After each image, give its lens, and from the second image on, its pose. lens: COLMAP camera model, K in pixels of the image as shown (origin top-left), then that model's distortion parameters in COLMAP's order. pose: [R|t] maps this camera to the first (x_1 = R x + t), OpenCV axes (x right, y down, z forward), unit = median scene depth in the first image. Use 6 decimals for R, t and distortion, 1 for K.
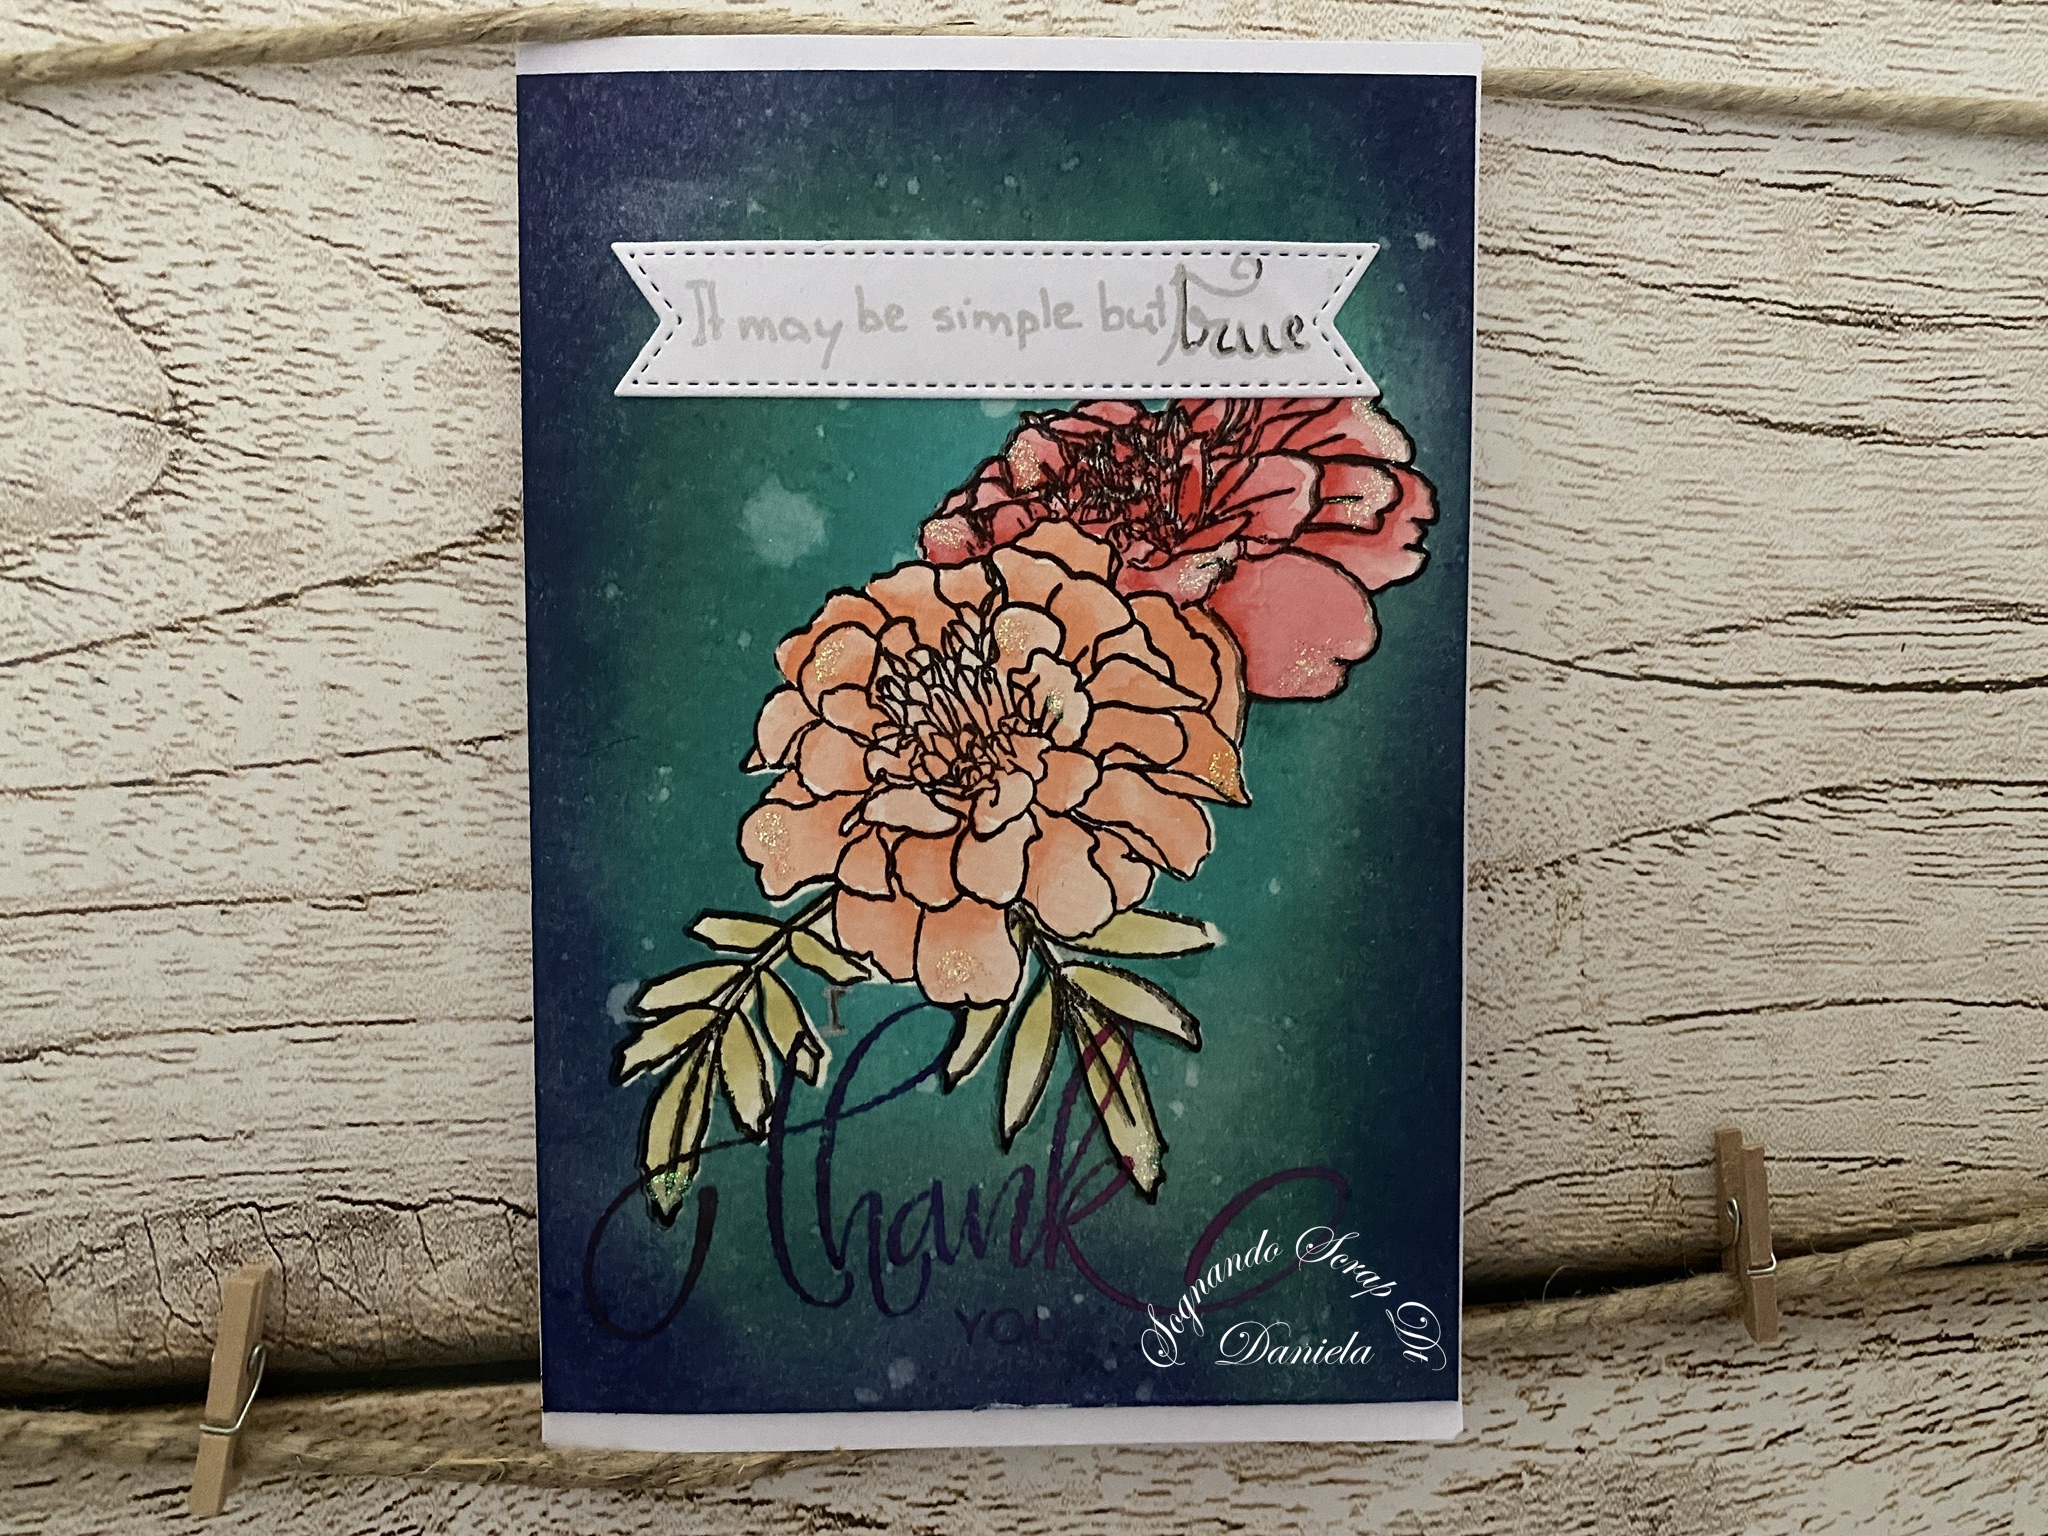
lens RADIAL K [[1712.4, 0, 1024.0], [0, 1712.4, 768.0], [0, 0, 1]] dist [0.003984, 0.001507]
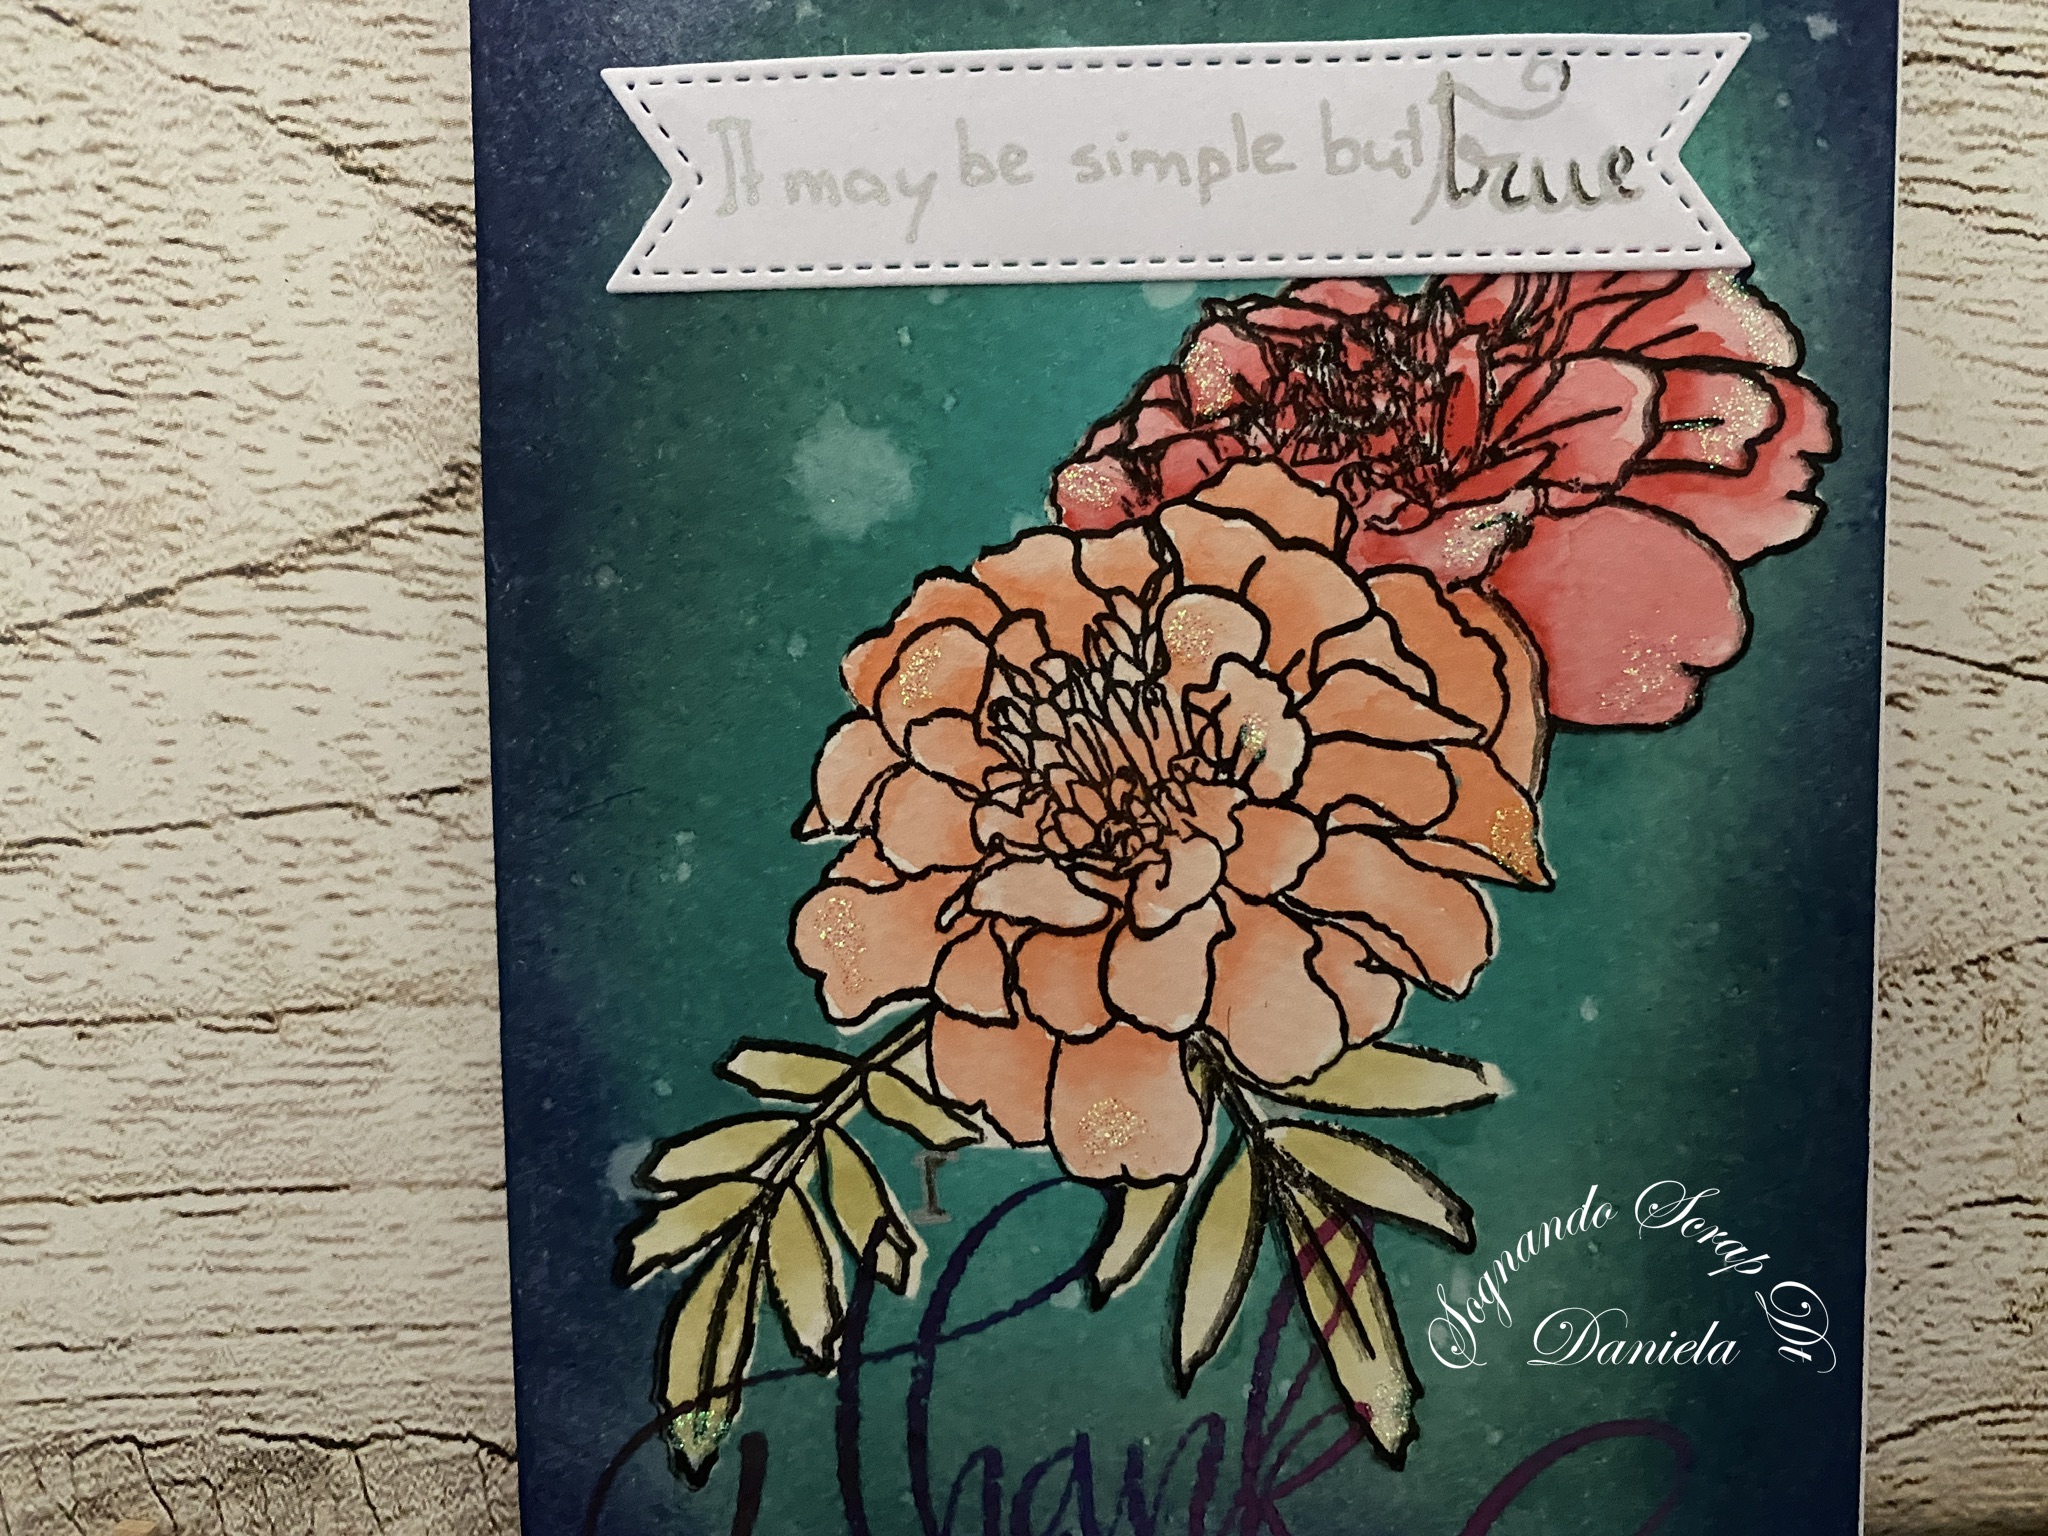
lens RADIAL K [[1622.4, 0, 1024.0], [0, 1622.4, 768.0], [0, 0, 1]] dist [-0.044395, 0.048596]
pose [[0.997133, -0.004543, -0.075527, -0.024135], [0.005190, 0.999951, 0.008373, -0.030864], [0.075485, -0.008741, 0.997109, 0.360278]]
